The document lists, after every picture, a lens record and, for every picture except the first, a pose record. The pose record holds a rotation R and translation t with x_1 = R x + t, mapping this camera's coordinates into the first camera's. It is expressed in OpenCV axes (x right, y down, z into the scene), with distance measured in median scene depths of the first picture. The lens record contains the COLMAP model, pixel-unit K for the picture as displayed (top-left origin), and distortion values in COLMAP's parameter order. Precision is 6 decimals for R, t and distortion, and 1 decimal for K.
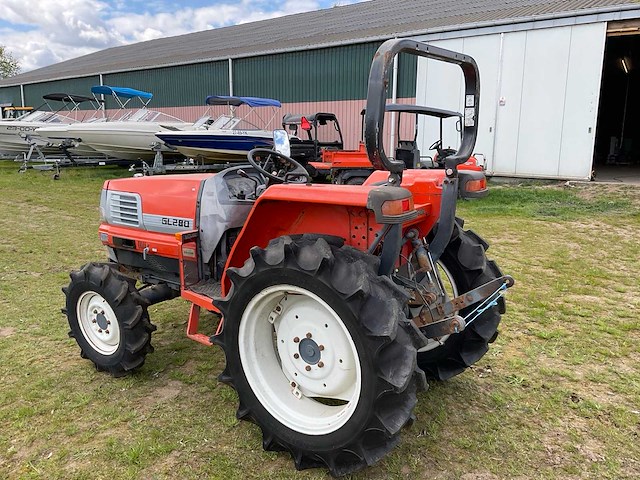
lens RADIAL K [[531.6, 0, 321.4], [0, 531.6, 241.5], [0, 0, 1]] dist [0.019052, -0.055847]
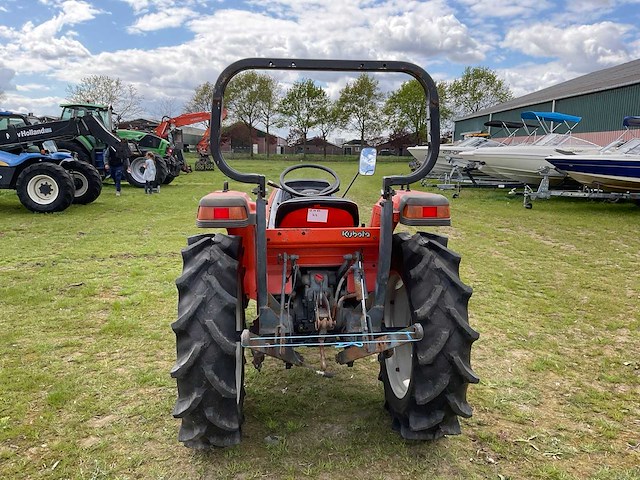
lens RADIAL K [[531.6, 0, 320.7], [0, 531.6, 239.3], [0, 0, 1]] dist [0.019052, -0.055847]
pose [[0.630149, 0.127042, -0.766011, 0.164613], [-0.166346, 0.985708, 0.026635, -0.012603], [0.758446, 0.110639, 0.642276, 0.074786]]
